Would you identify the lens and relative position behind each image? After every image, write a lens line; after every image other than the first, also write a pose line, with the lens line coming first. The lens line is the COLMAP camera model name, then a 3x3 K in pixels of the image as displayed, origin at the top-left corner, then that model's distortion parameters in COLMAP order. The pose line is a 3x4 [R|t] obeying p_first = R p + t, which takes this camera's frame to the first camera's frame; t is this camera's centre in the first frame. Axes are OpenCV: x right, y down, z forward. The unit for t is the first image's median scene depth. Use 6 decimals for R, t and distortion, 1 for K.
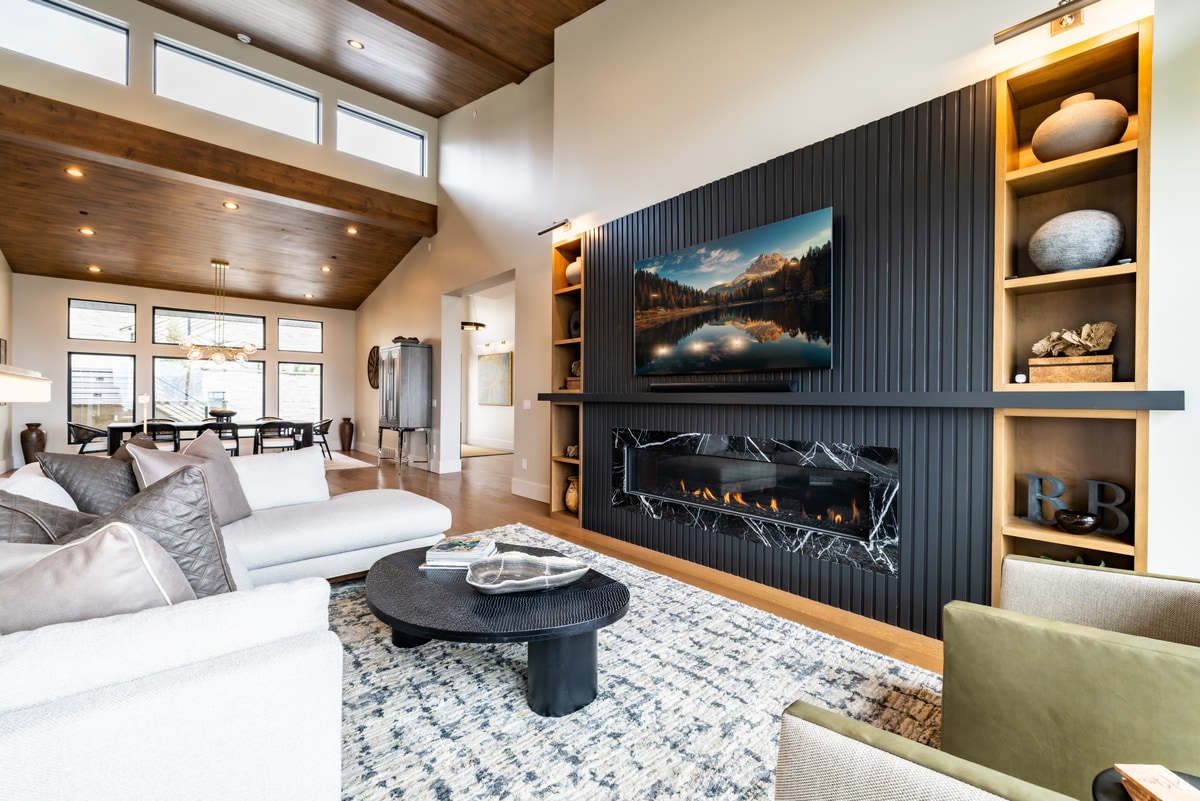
lens RADIAL K [[492.4, 0, 600.6], [0, 492.4, 403.7], [0, 0, 1]] dist [0.002051, 0.000200]
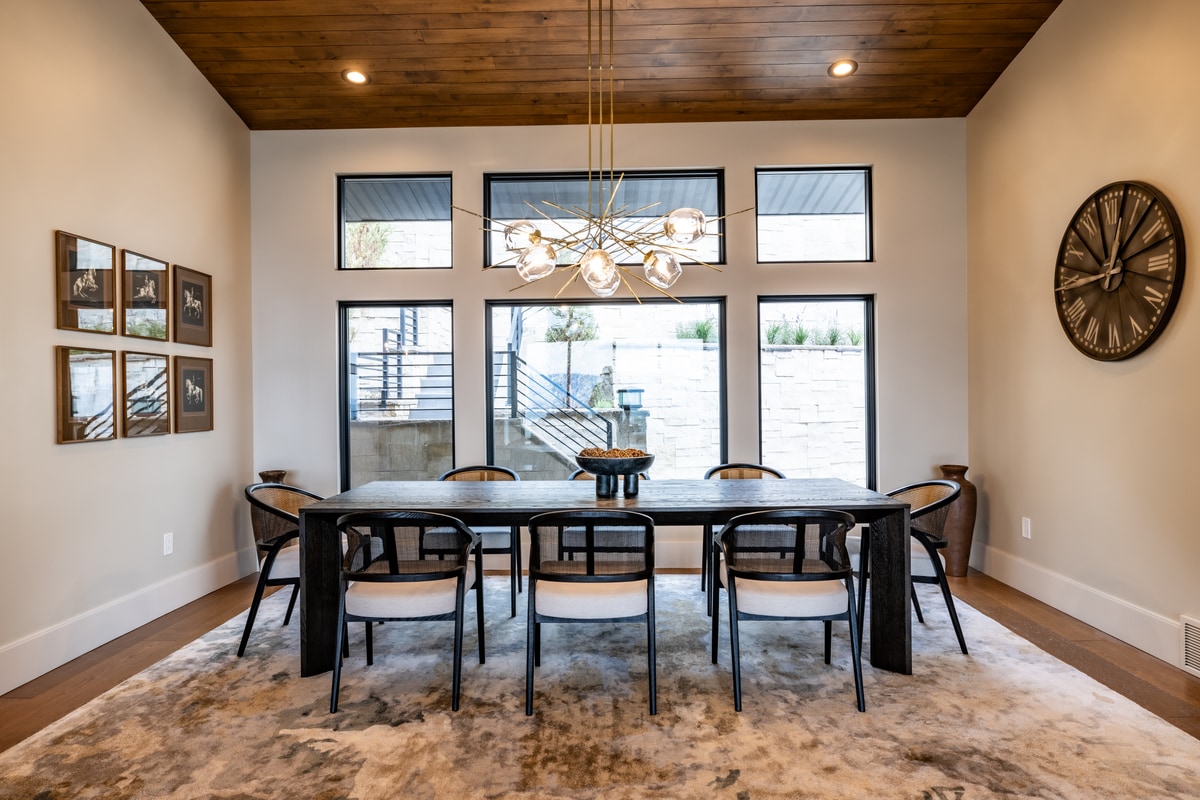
lens RADIAL K [[504.3, 0, 596.8], [0, 504.3, 394.1], [0, 0, 1]] dist [0.000026, -0.000185]
pose [[0.710251, -0.009869, -0.703880, -0.526859], [0.006907, 0.999951, -0.007051, -0.017202], [0.703915, 0.000147, 0.710284, 0.729008]]
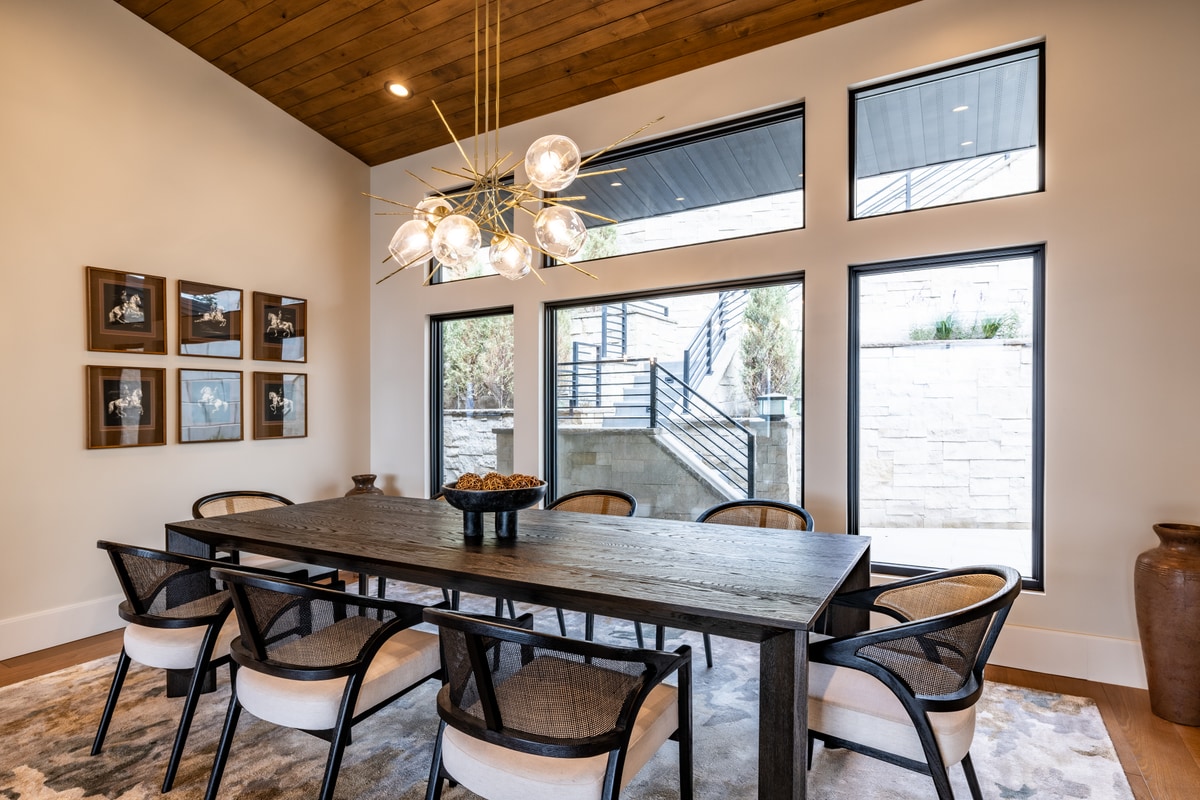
lens RADIAL K [[504.3, 0, 604.7], [0, 504.3, 409.5], [0, 0, 1]] dist [0.000026, -0.000185]
pose [[0.396194, 0.000024, -0.918167, -0.508084], [0.009905, 0.999942, 0.004300, -0.017366], [0.918113, -0.010798, 0.396171, 0.854489]]
